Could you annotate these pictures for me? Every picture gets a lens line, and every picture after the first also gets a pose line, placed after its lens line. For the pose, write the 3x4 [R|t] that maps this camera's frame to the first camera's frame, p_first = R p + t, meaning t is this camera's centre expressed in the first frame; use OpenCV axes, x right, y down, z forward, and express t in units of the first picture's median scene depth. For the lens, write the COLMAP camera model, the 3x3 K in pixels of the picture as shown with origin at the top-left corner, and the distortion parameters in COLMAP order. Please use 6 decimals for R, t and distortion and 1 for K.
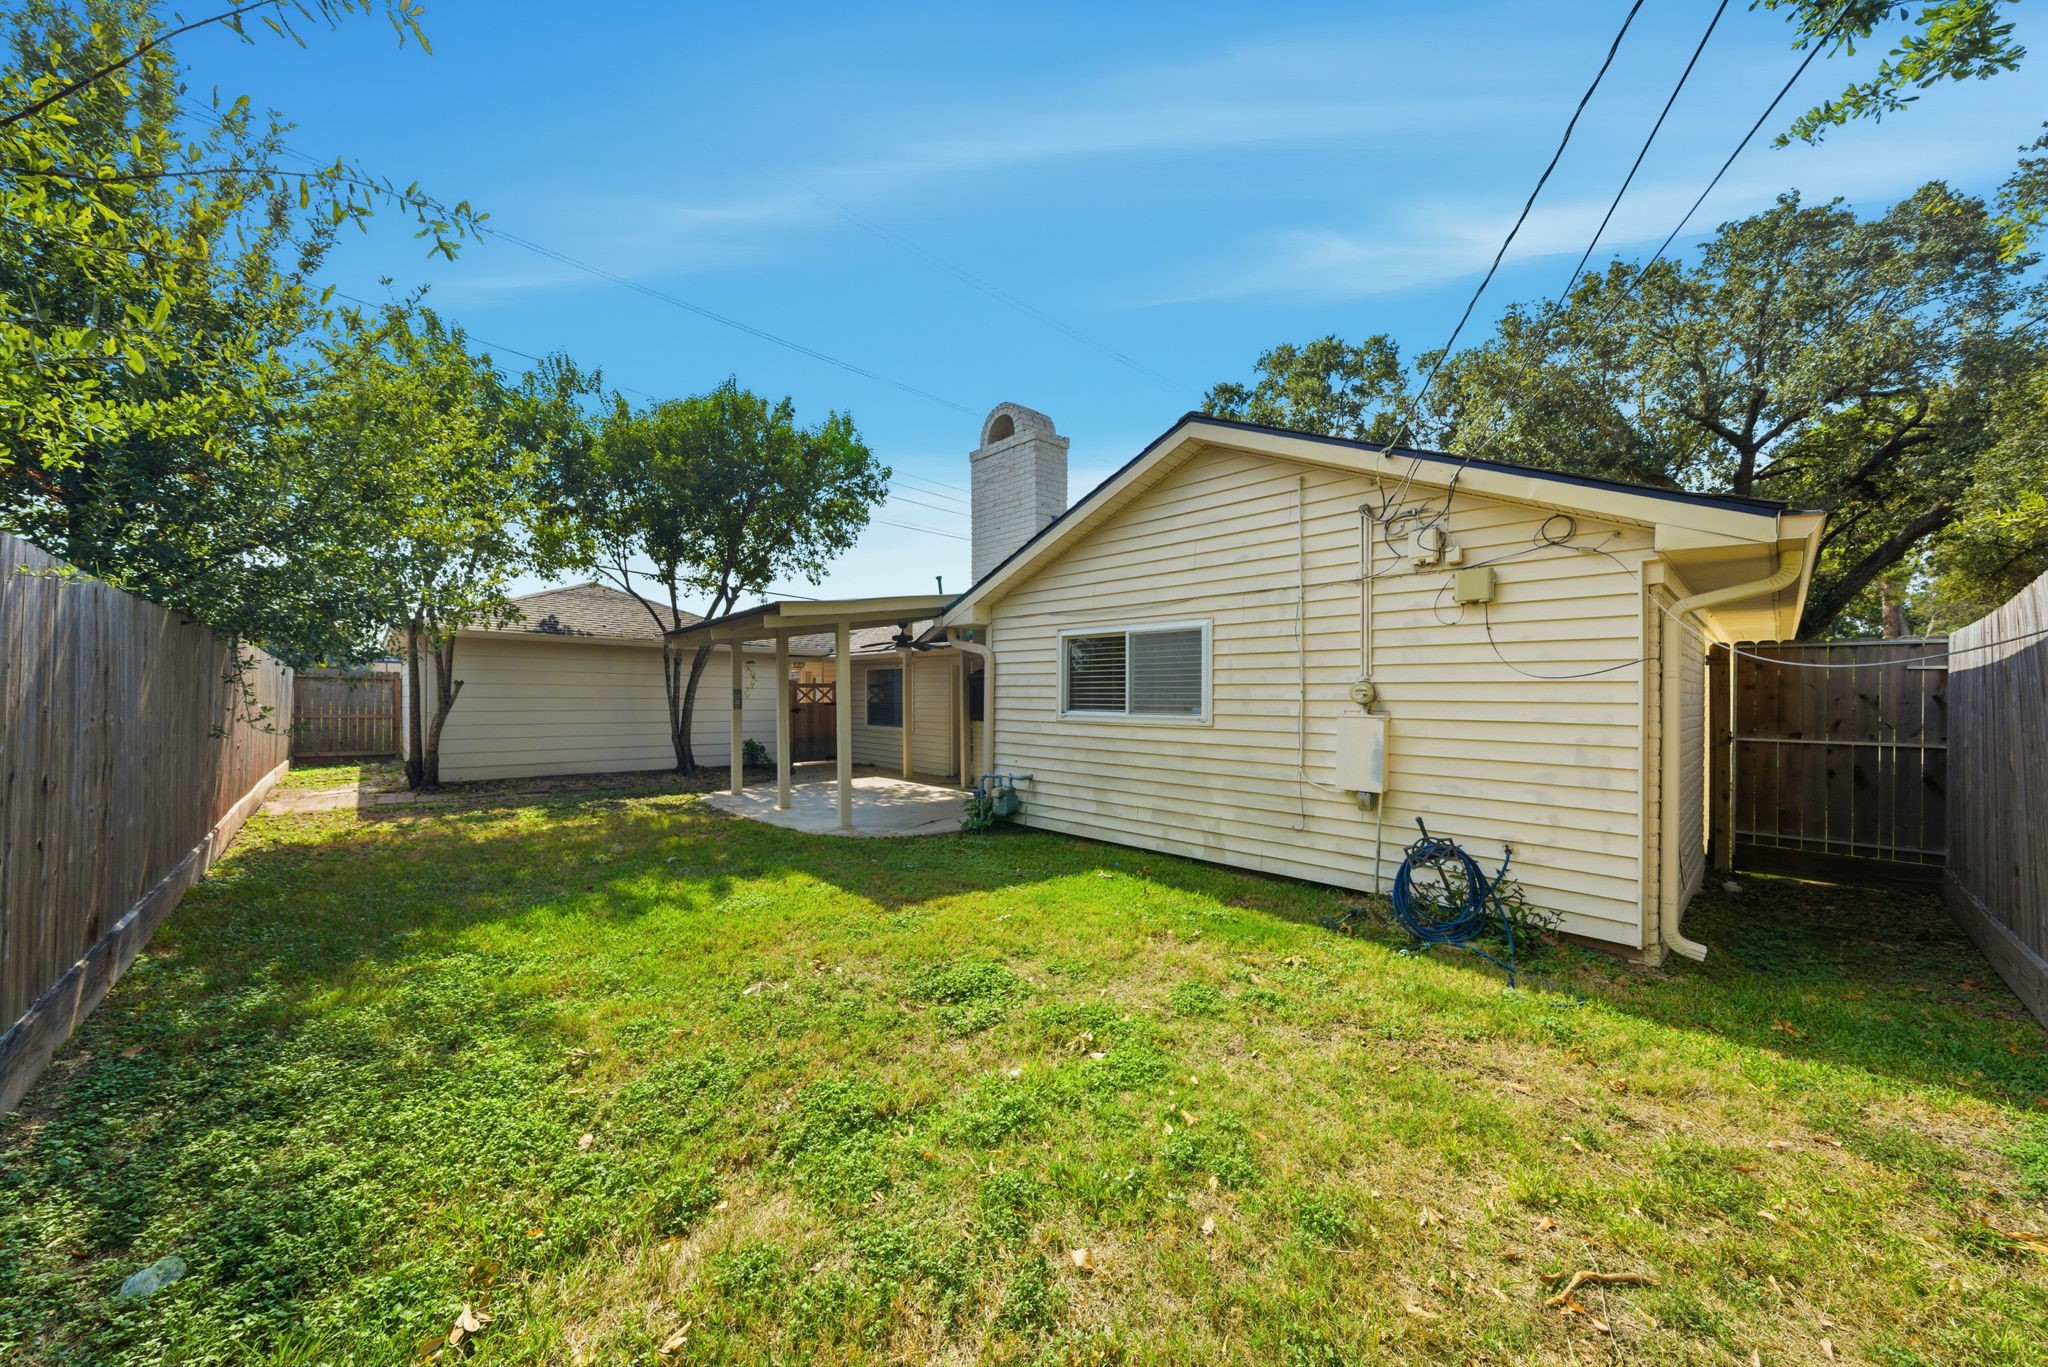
lens RADIAL K [[717.5, 0, 1012.9], [0, 717.5, 699.8], [0, 0, 1]] dist [0.000906, 0.000271]
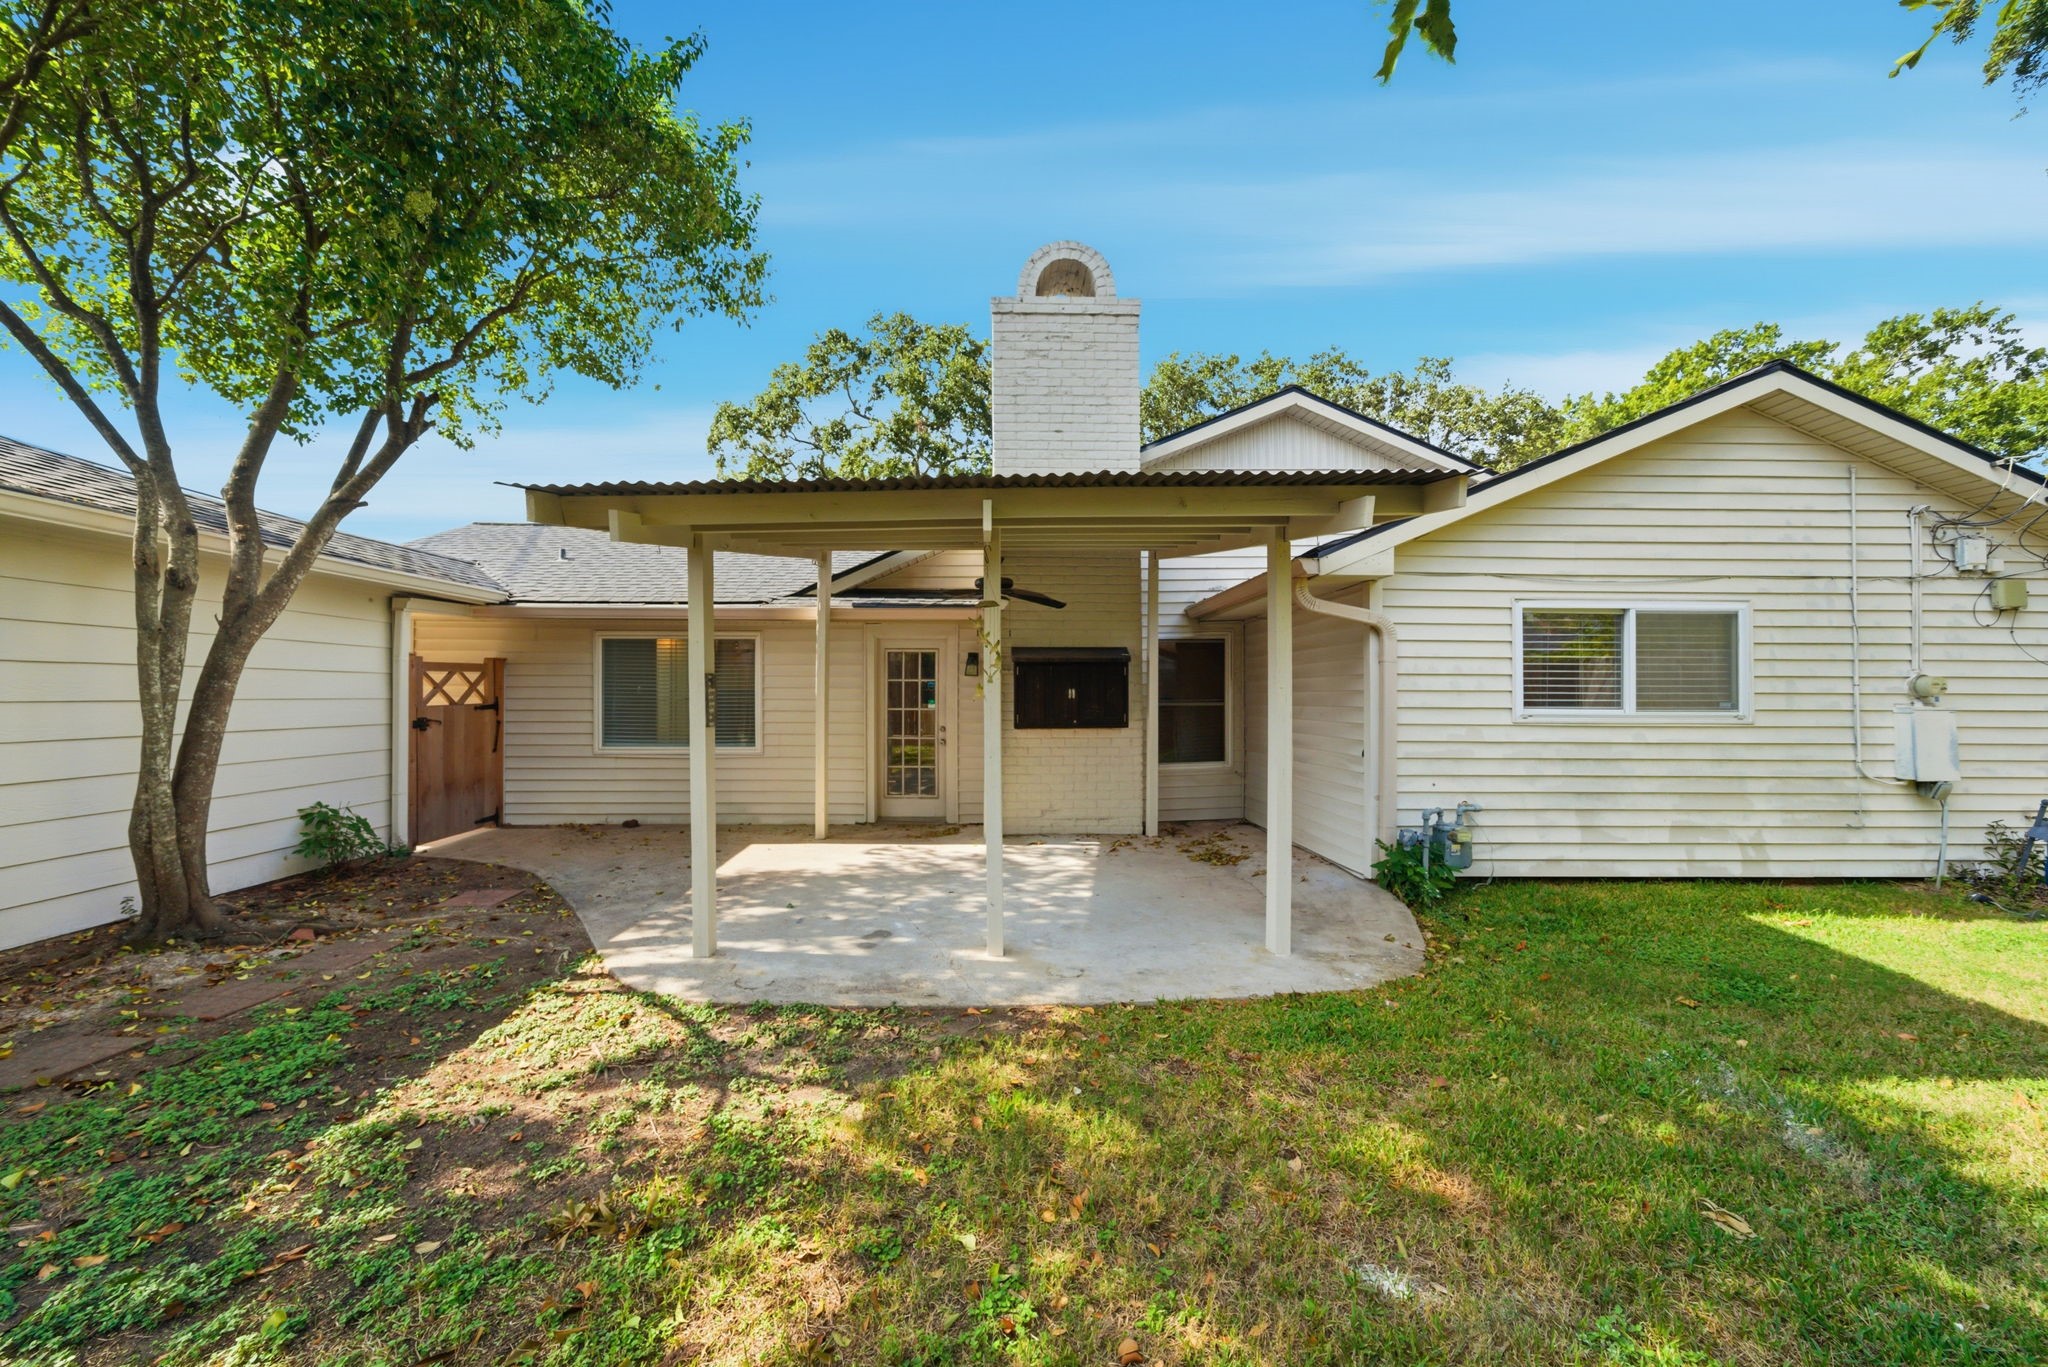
lens RADIAL K [[720.9, 0, 1051.3], [0, 720.9, 686.2], [0, 0, 1]] dist [0.018232, 0.000020]
pose [[0.645257, 0.001261, 0.763964, -0.904868], [0.004674, 0.999973, -0.005599, -0.007654], [-0.763951, 0.007184, 0.645234, 1.001920]]
